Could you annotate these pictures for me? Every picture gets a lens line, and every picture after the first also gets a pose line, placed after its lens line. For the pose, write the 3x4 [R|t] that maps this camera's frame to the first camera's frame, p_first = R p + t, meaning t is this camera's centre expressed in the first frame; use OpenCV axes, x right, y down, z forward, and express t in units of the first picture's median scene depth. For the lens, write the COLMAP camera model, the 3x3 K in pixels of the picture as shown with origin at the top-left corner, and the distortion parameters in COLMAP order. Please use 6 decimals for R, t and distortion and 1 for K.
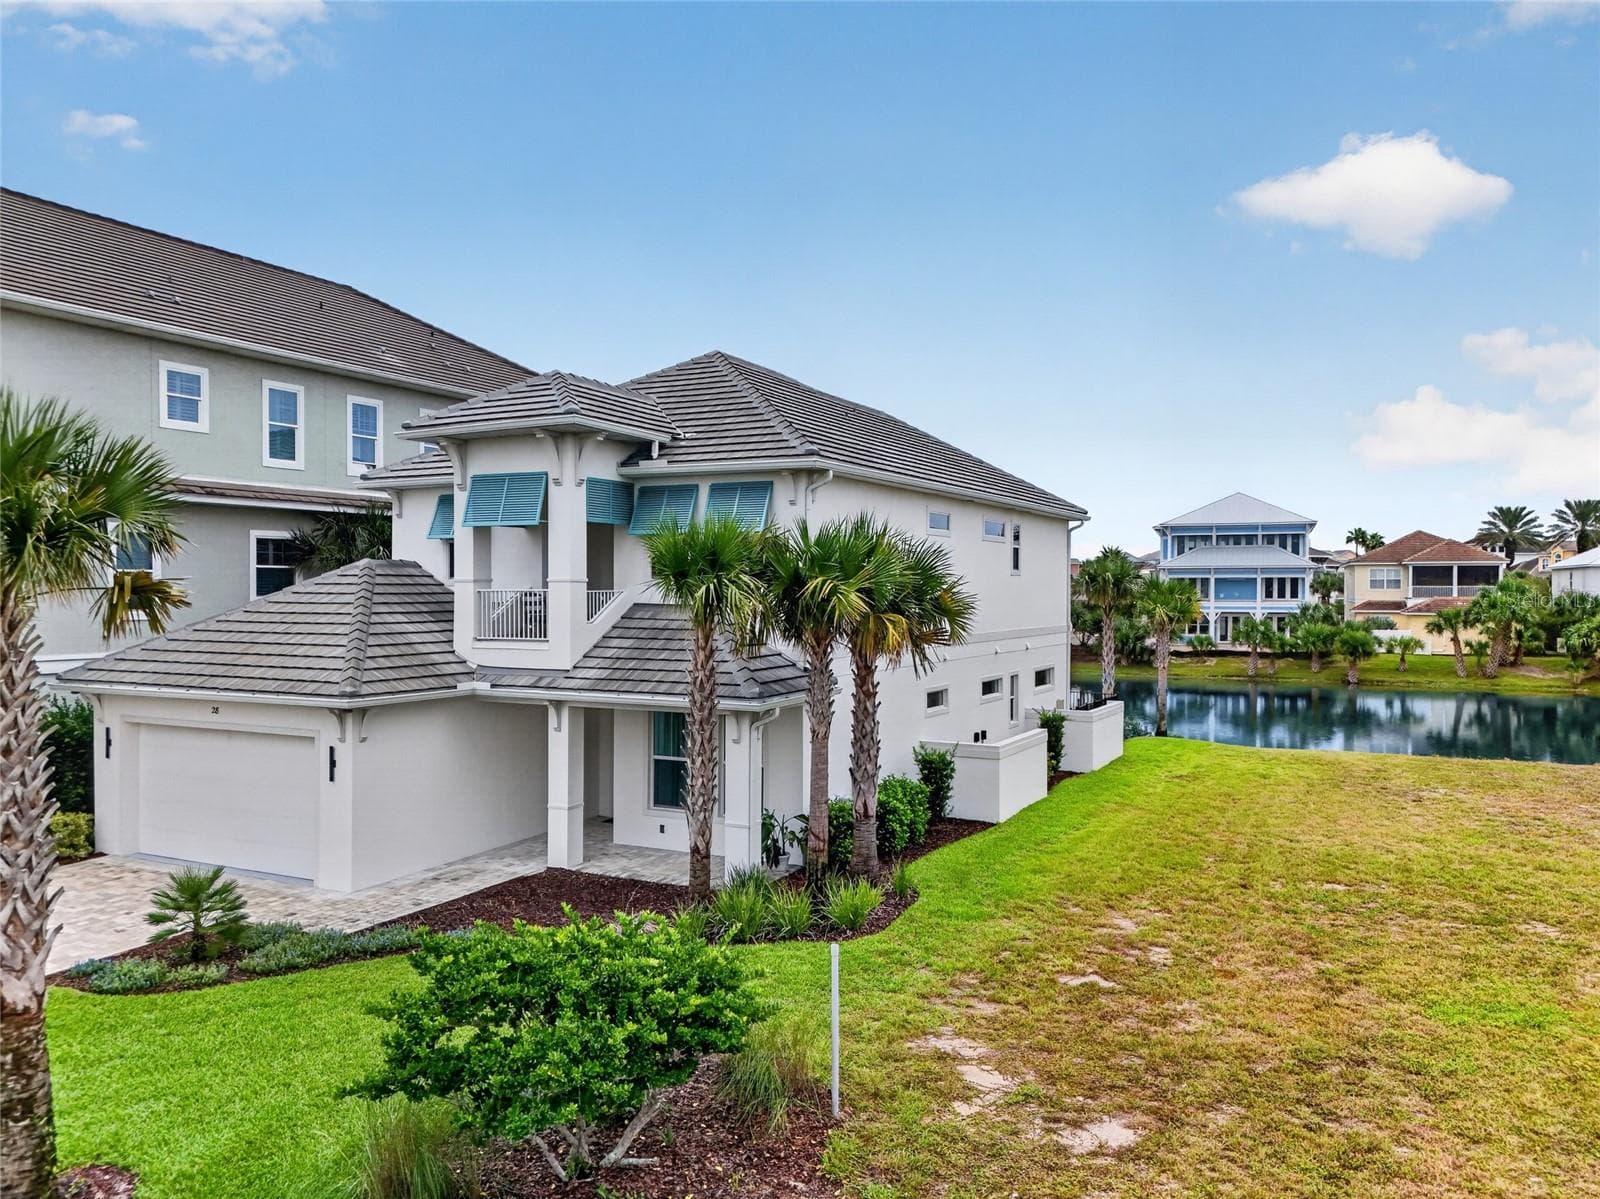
lens RADIAL K [[1171.4, 0, 811.9], [0, 1171.4, 600.3], [0, 0, 1]] dist [0.052981, -0.044232]
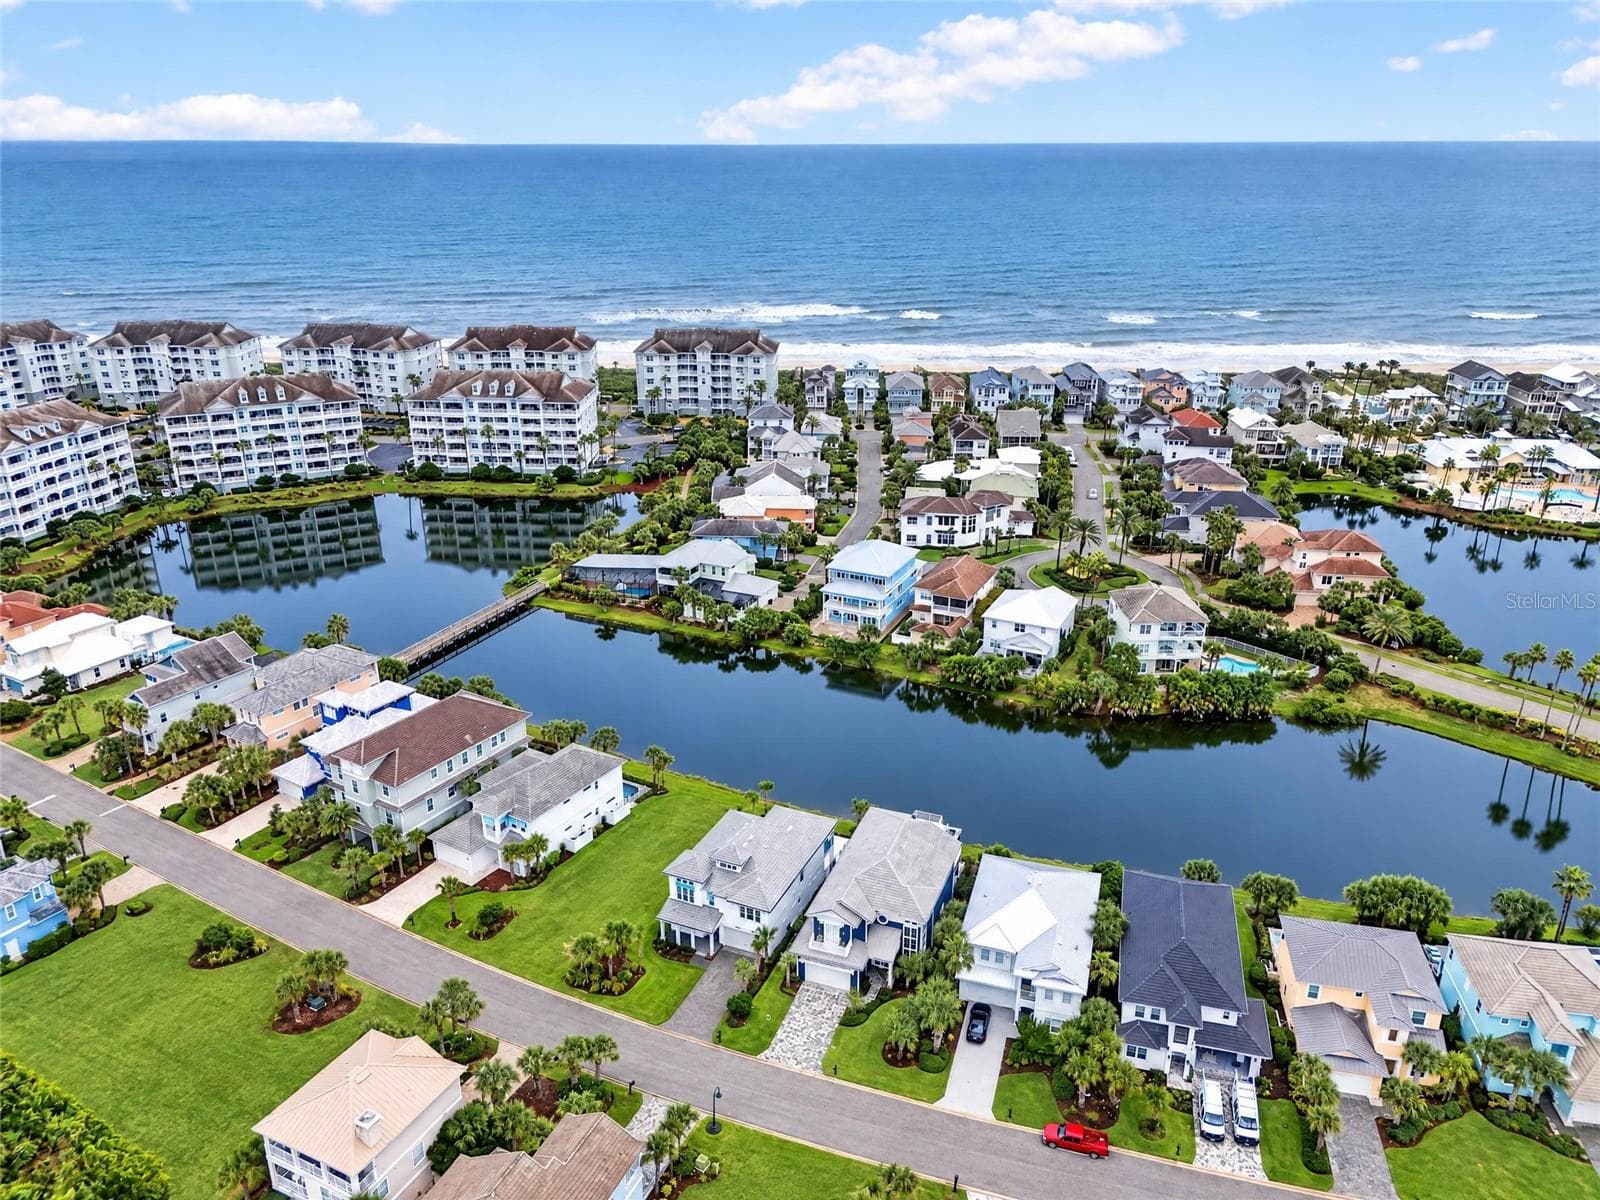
lens RADIAL K [[1171.4, 0, 800.9], [0, 1171.4, 602.0], [0, 0, 1]] dist [0.052981, -0.044232]
pose [[0.997967, 0.023430, -0.059263, 1.883318], [-0.001572, 0.938723, 0.344668, -3.560191], [0.063707, -0.343875, 0.936852, -4.757481]]
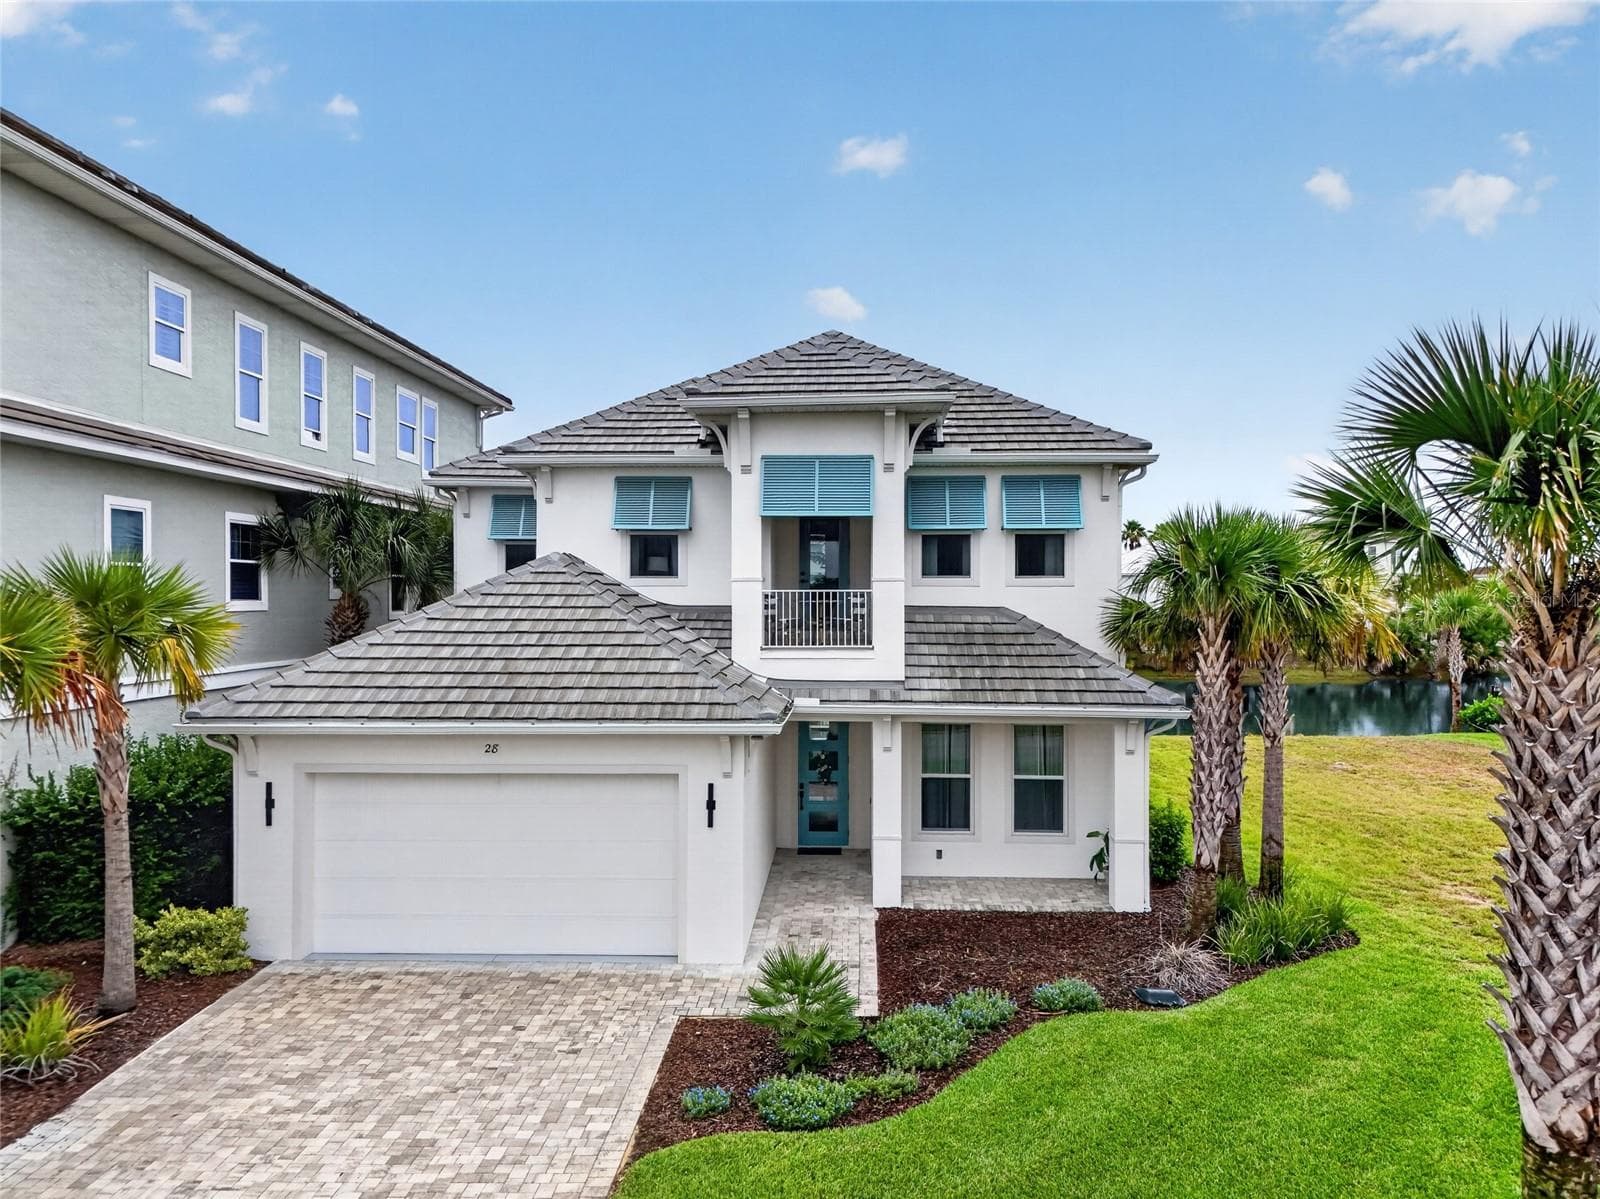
lens RADIAL K [[1171.4, 0, 800.3], [0, 1171.4, 599.9], [0, 0, 1]] dist [0.052981, -0.044232]
pose [[0.906775, -0.002051, 0.421609, -0.616938], [0.004092, 0.999984, -0.003937, 0.001487], [-0.421594, 0.005296, 0.906769, 0.223395]]
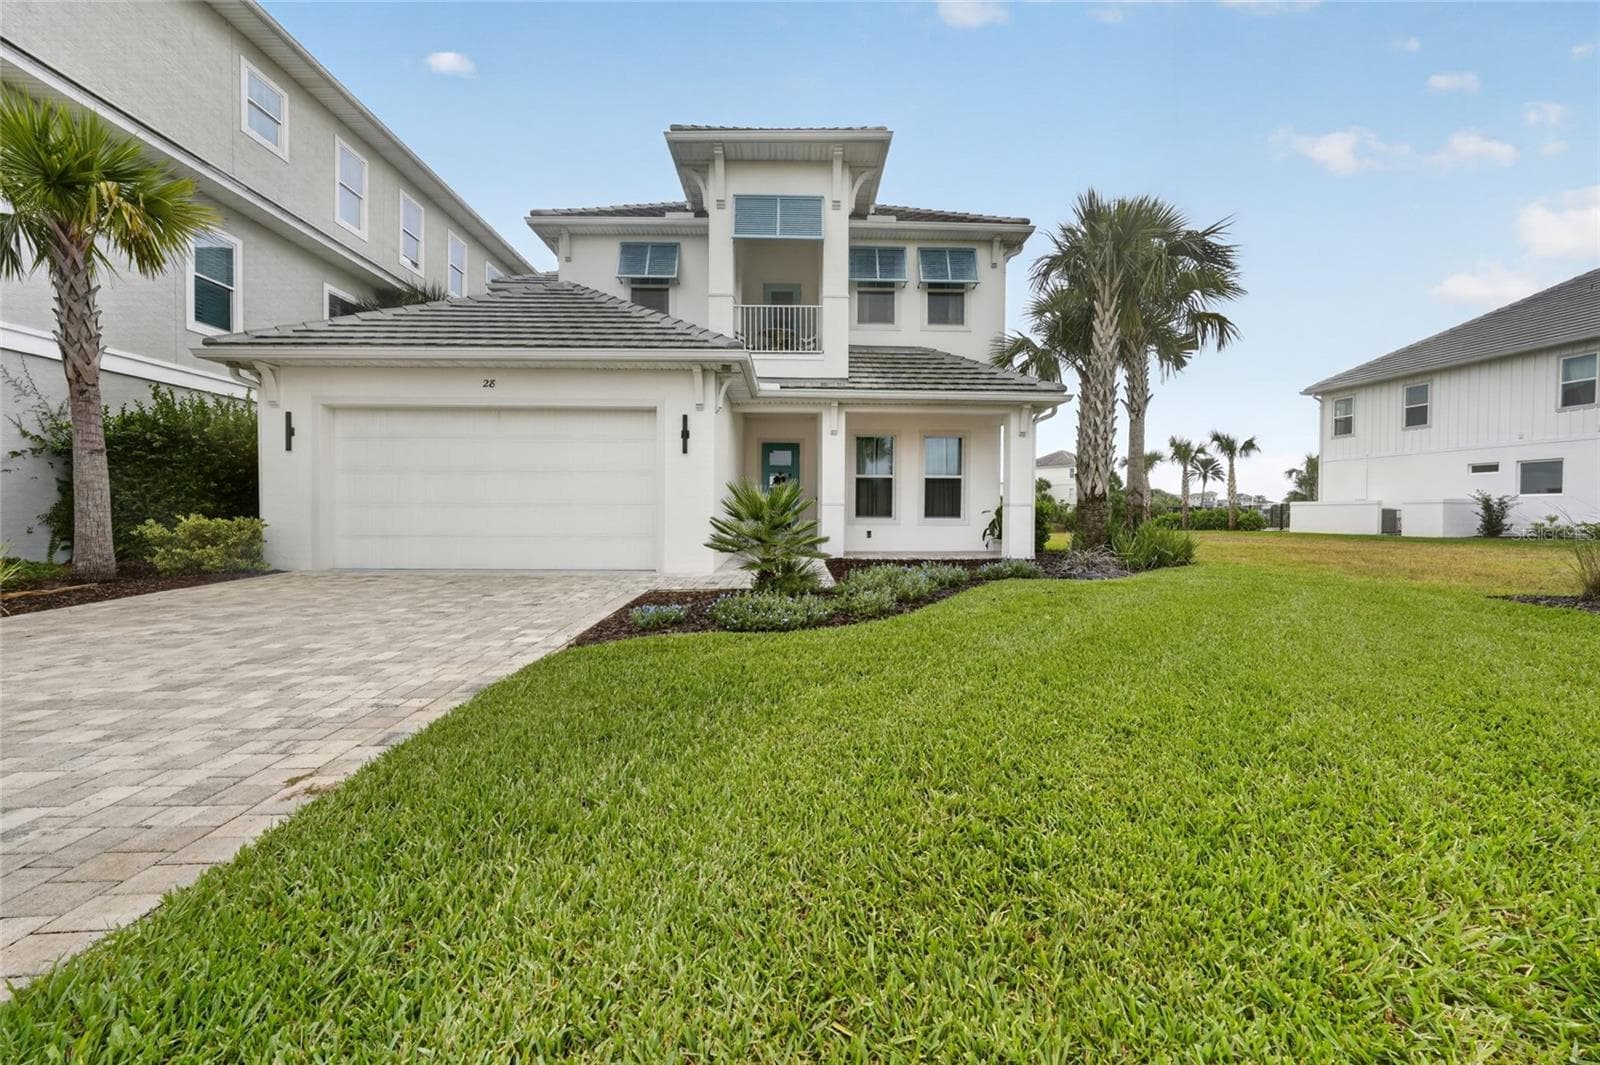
lens RADIAL K [[624.5, 0, 805.0], [0, 624.5, 532.6], [0, 0, 1]] dist [-0.014190, 0.000833]
pose [[0.877148, -0.008608, 0.480142, -0.499840], [-0.000285, 0.999830, 0.018446, 0.184435], [-0.480219, -0.016316, 0.876997, 0.477151]]
